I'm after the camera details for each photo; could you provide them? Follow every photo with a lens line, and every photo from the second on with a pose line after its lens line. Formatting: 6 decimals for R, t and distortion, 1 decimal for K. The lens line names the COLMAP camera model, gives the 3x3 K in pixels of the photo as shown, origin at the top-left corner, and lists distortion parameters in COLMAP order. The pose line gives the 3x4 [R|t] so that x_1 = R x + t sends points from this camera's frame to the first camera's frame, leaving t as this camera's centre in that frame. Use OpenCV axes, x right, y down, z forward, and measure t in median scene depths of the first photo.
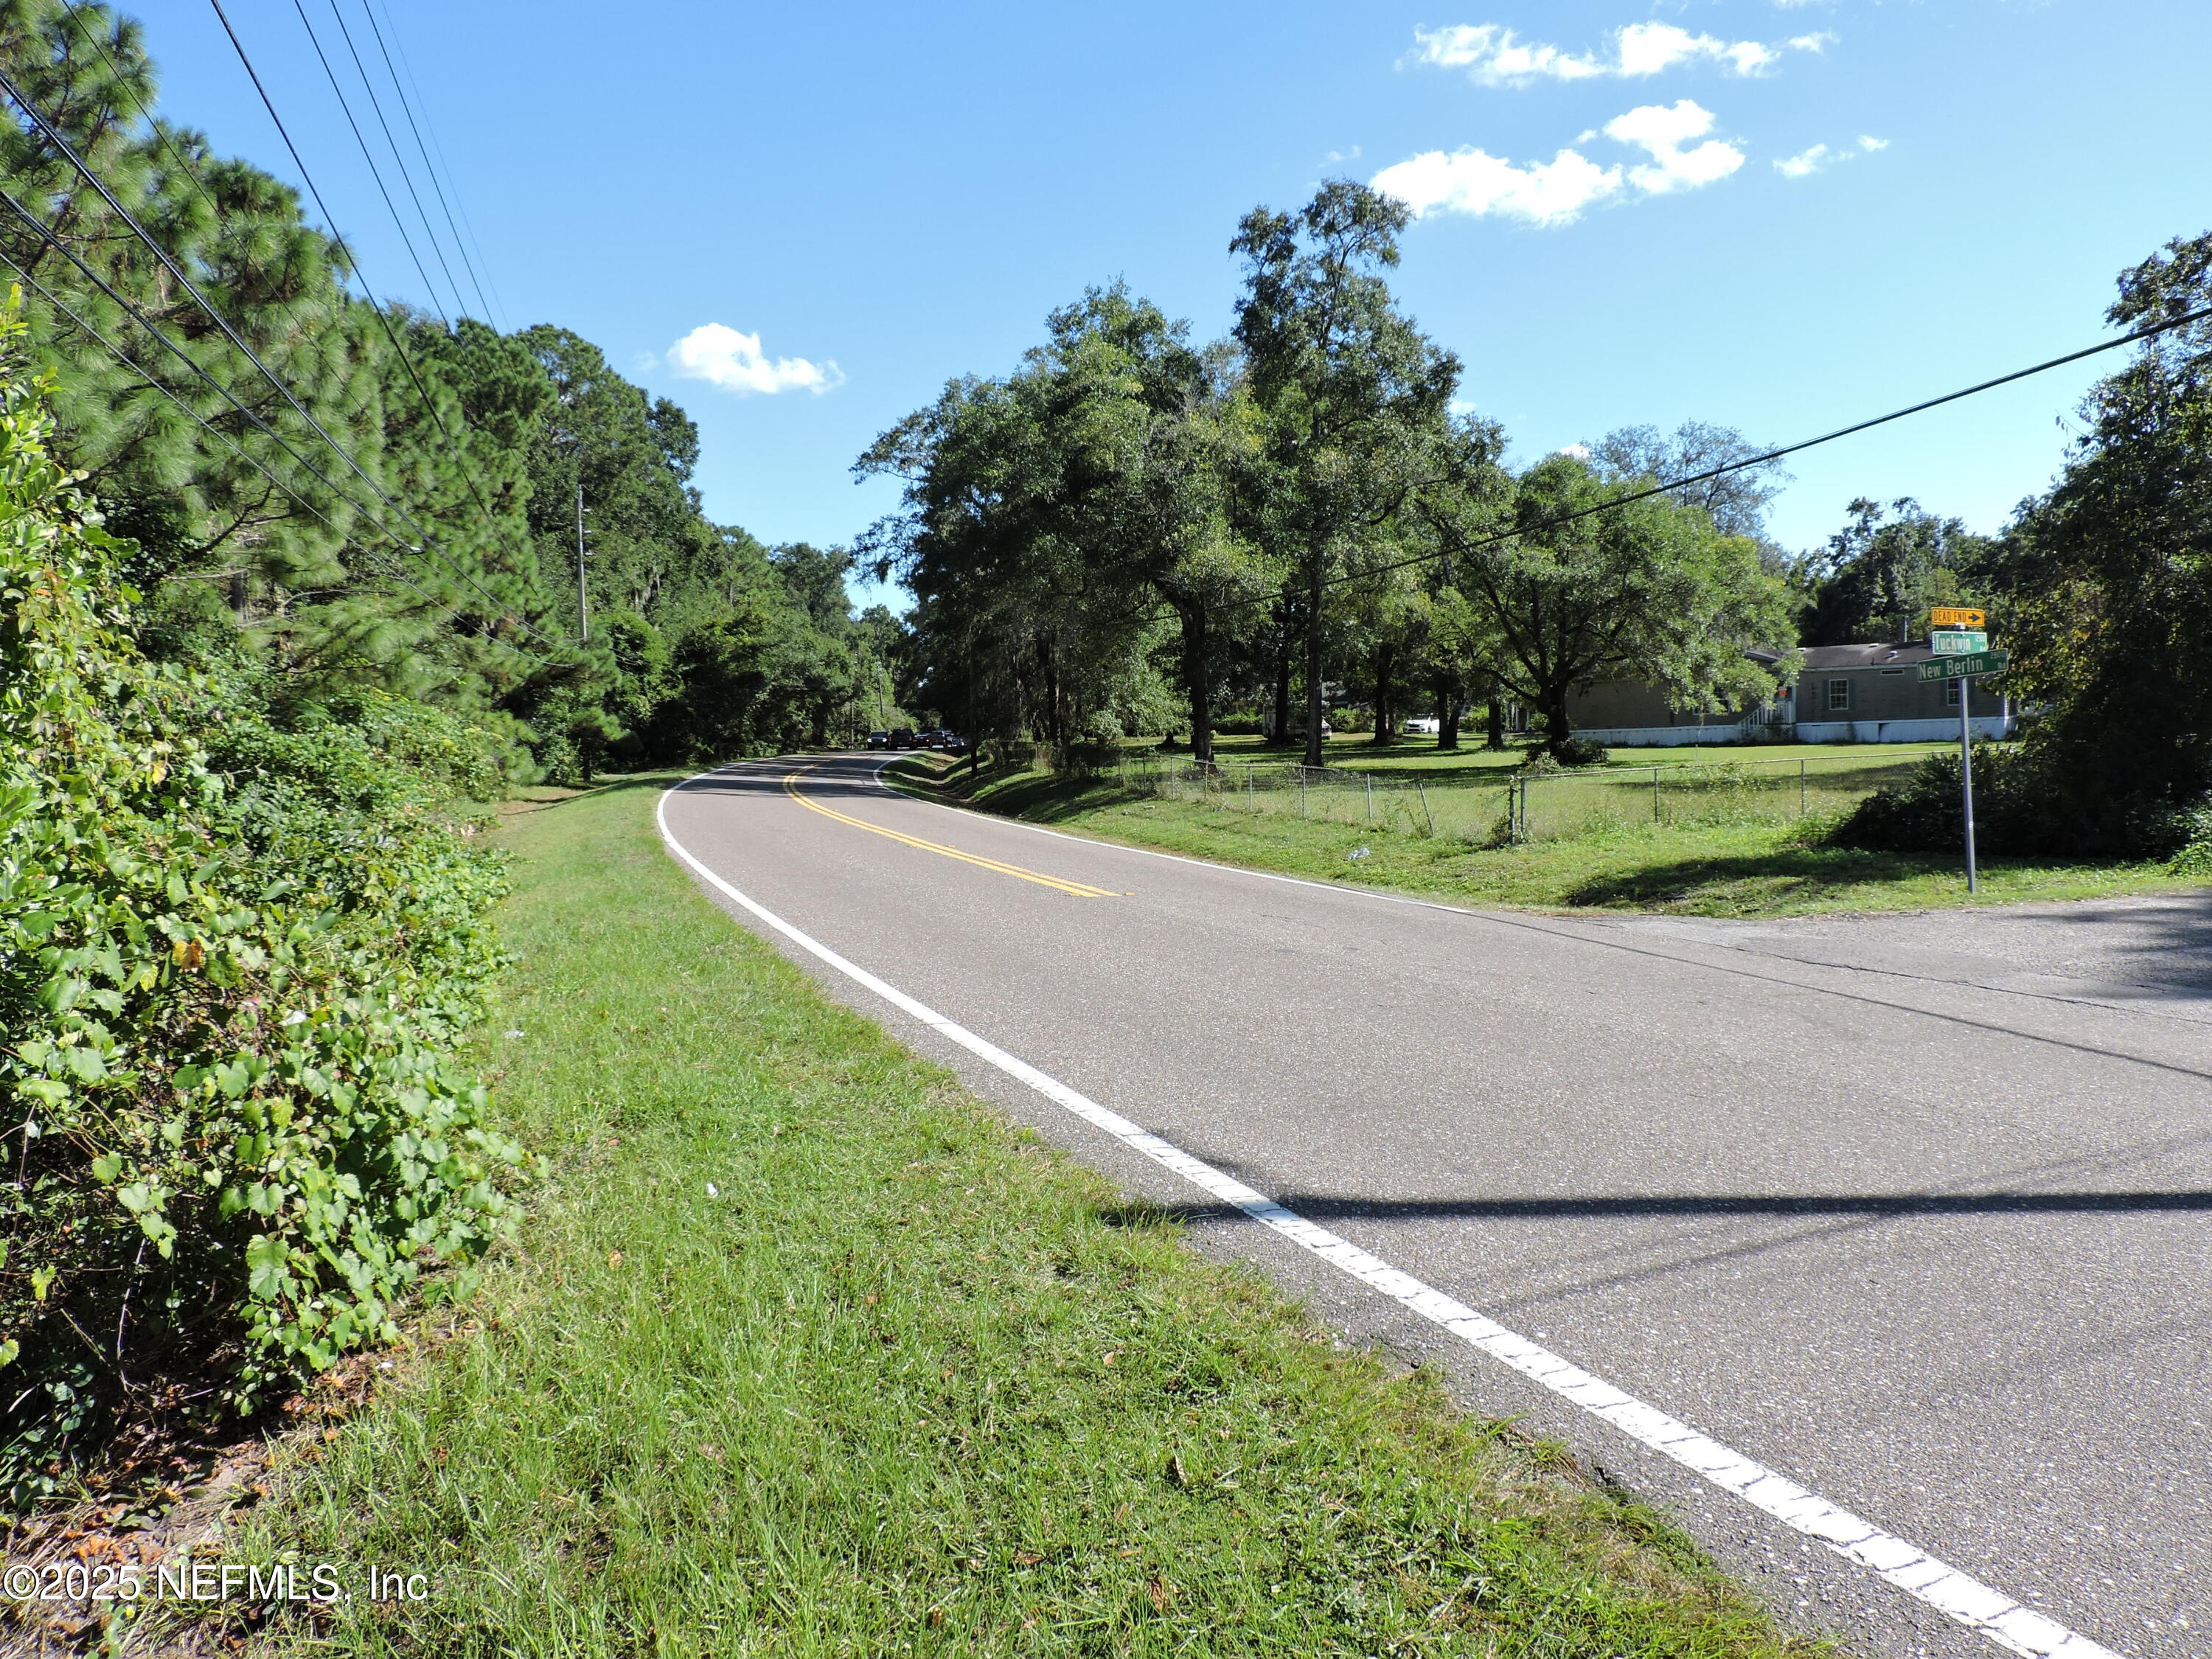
lens RADIAL K [[1559.0, 0, 1101.7], [0, 1559.0, 830.3], [0, 0, 1]] dist [-0.007347, -0.001099]
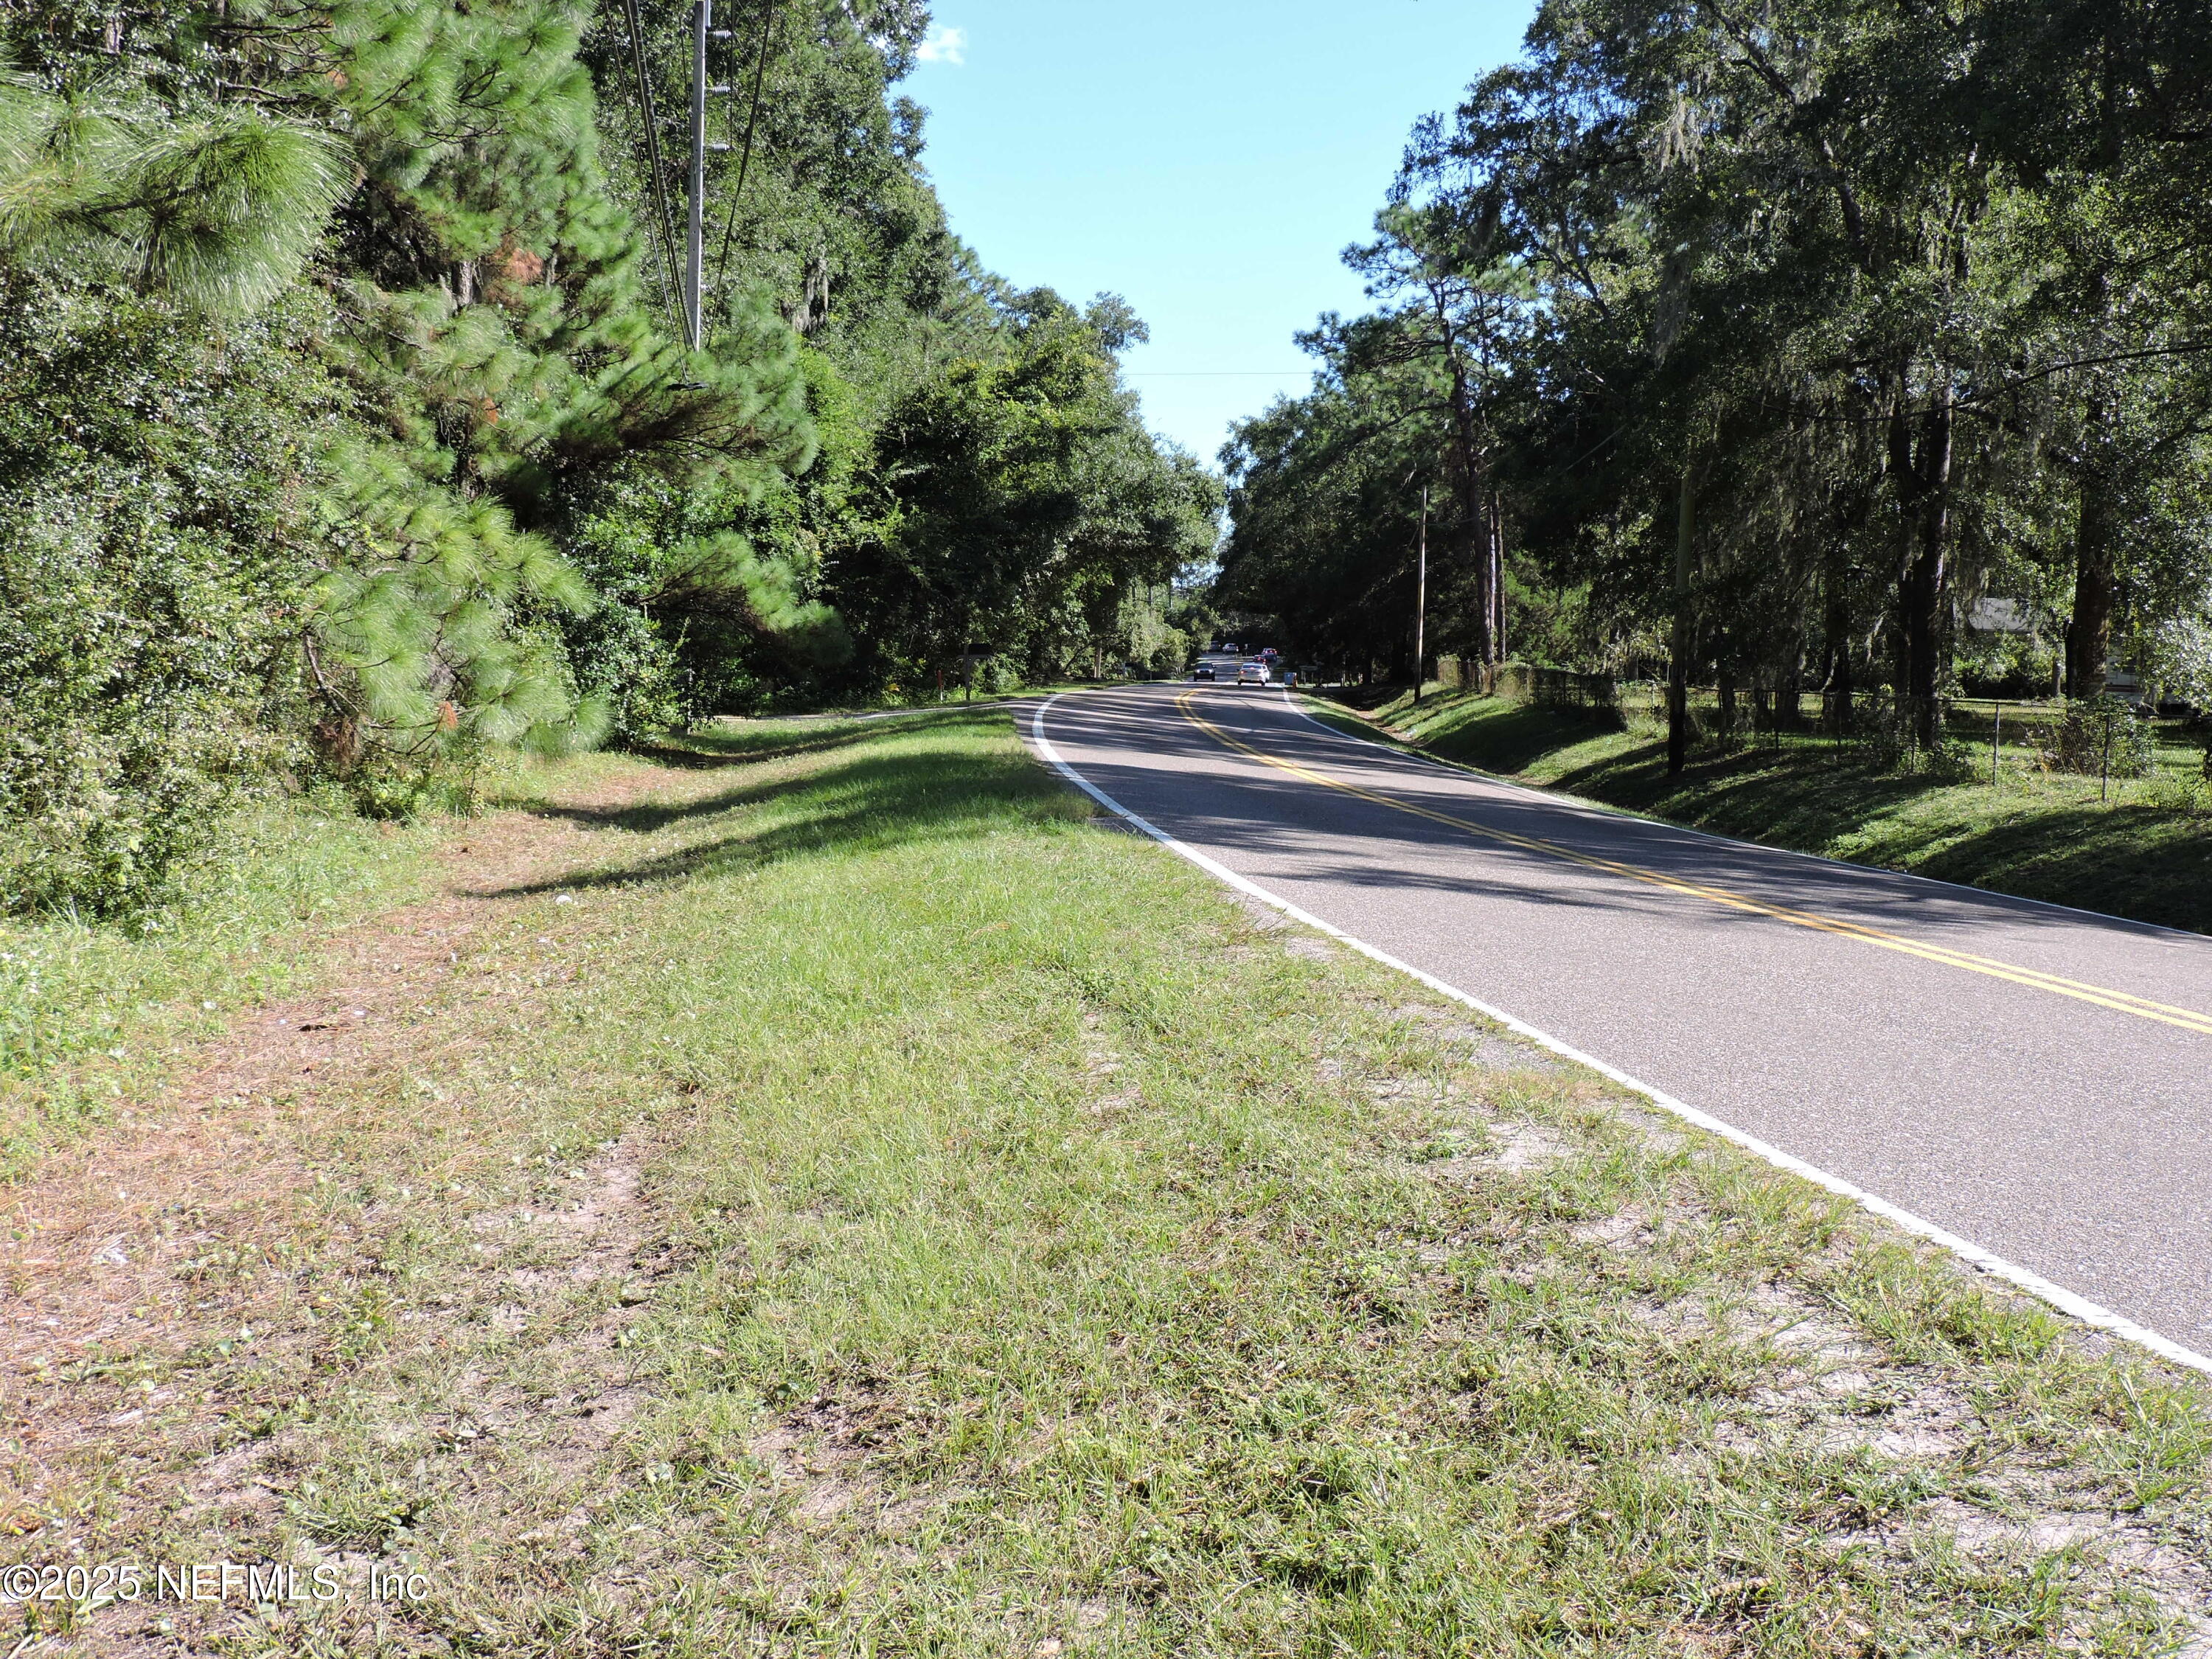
lens RADIAL K [[2581.1, 0, 1107.9], [0, 2581.1, 828.2], [0, 0, 1]] dist [-0.000761, 0.000000]
pose [[0.990112, 0.065688, -0.123951, -0.124246], [-0.065567, 0.997835, 0.005057, -0.015787], [0.124015, 0.003120, 0.992275, 0.325914]]
